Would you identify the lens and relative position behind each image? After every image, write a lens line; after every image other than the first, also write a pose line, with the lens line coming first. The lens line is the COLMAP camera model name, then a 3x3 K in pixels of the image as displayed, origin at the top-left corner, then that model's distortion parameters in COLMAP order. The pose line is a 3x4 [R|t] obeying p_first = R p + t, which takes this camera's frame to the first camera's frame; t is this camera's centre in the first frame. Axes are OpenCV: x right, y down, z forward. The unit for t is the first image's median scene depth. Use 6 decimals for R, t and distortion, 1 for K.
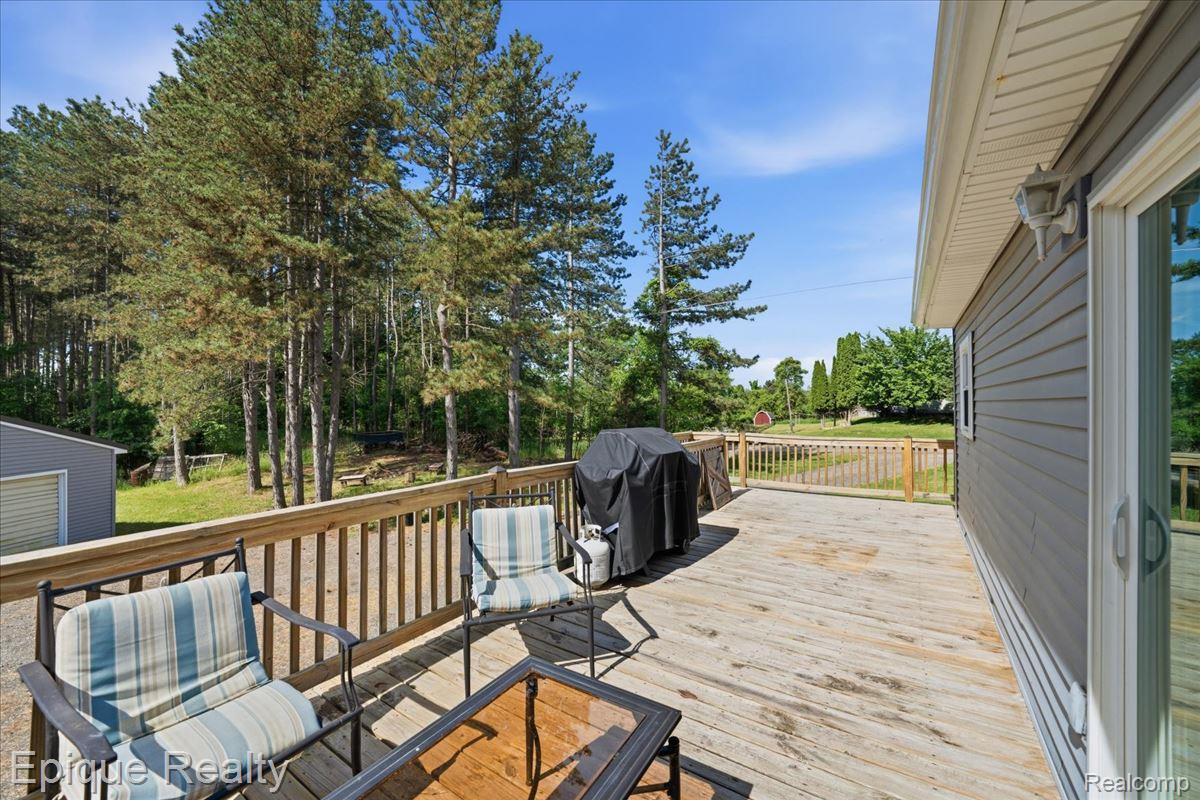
lens RADIAL K [[466.4, 0, 598.2], [0, 466.4, 408.3], [0, 0, 1]] dist [-0.015951, -0.000121]
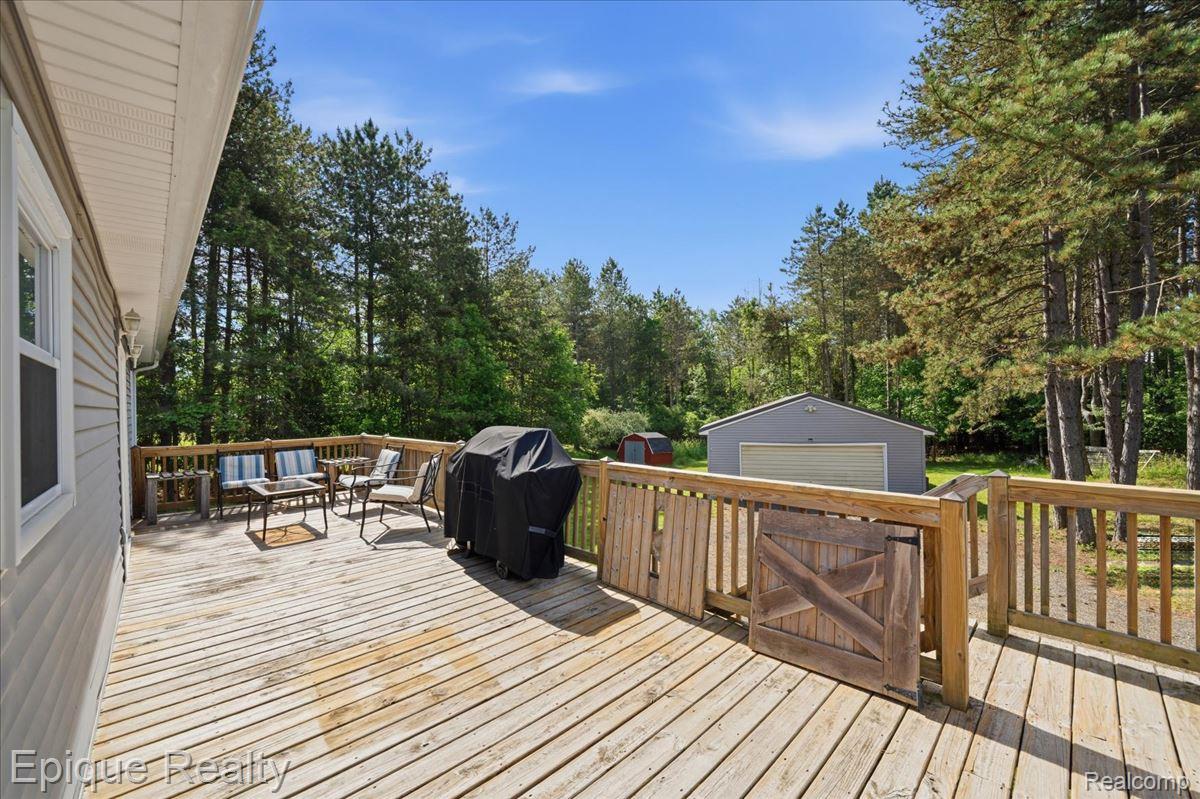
lens RADIAL K [[466.4, 0, 599.3], [0, 466.4, 401.2], [0, 0, 1]] dist [-0.015951, -0.000121]
pose [[-0.215886, 0.005417, -0.976404, 1.176383], [0.011816, 0.999926, 0.002935, -0.013351], [0.976347, -0.010903, -0.215934, 1.637124]]
